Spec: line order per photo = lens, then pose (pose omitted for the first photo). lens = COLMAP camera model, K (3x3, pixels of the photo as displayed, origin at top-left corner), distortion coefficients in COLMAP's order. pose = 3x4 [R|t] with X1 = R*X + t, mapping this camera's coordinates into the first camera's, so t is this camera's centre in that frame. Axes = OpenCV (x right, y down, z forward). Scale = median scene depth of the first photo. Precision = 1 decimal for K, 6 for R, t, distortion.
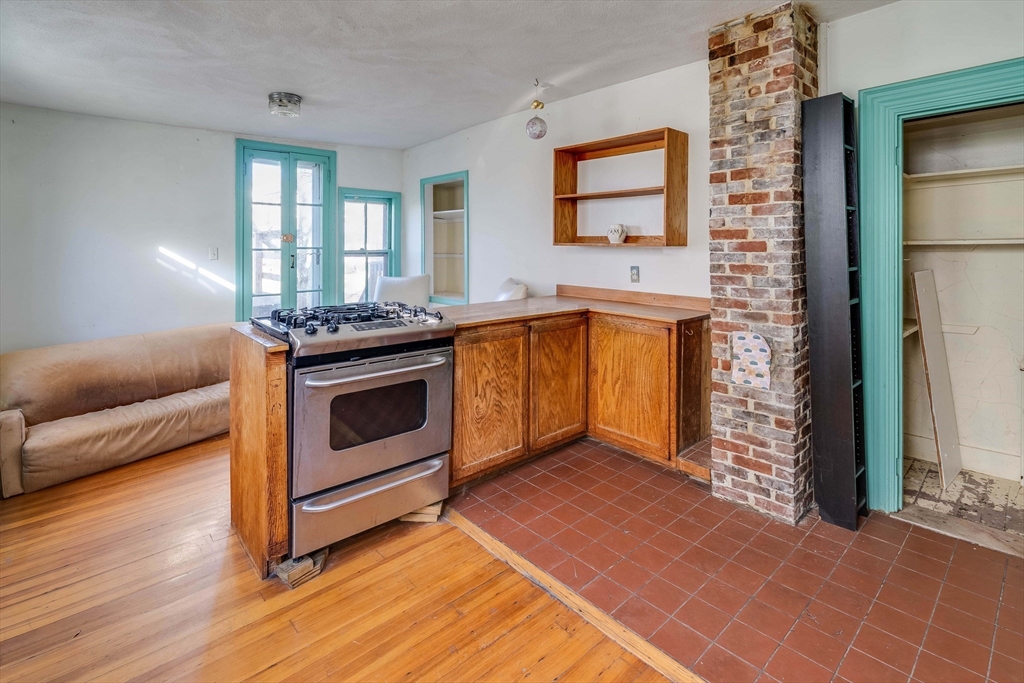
lens RADIAL K [[474.5, 0, 499.6], [0, 474.5, 245.1], [0, 0, 1]] dist [-0.005116, -0.000264]
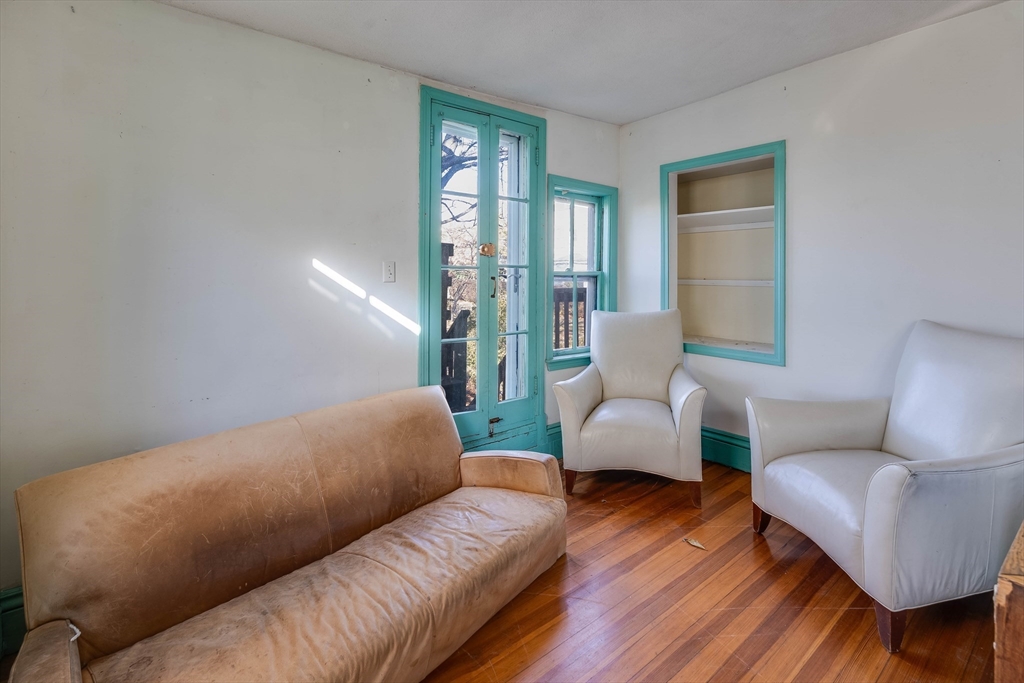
lens RADIAL K [[471.1, 0, 511.8], [0, 471.1, 274.6], [0, 0, 1]] dist [-0.000264, -0.000916]
pose [[0.998393, 0.009629, -0.055849, -0.400560], [-0.009544, 0.999953, 0.001790, 0.017371], [0.055863, -0.001254, 0.998438, 0.396730]]
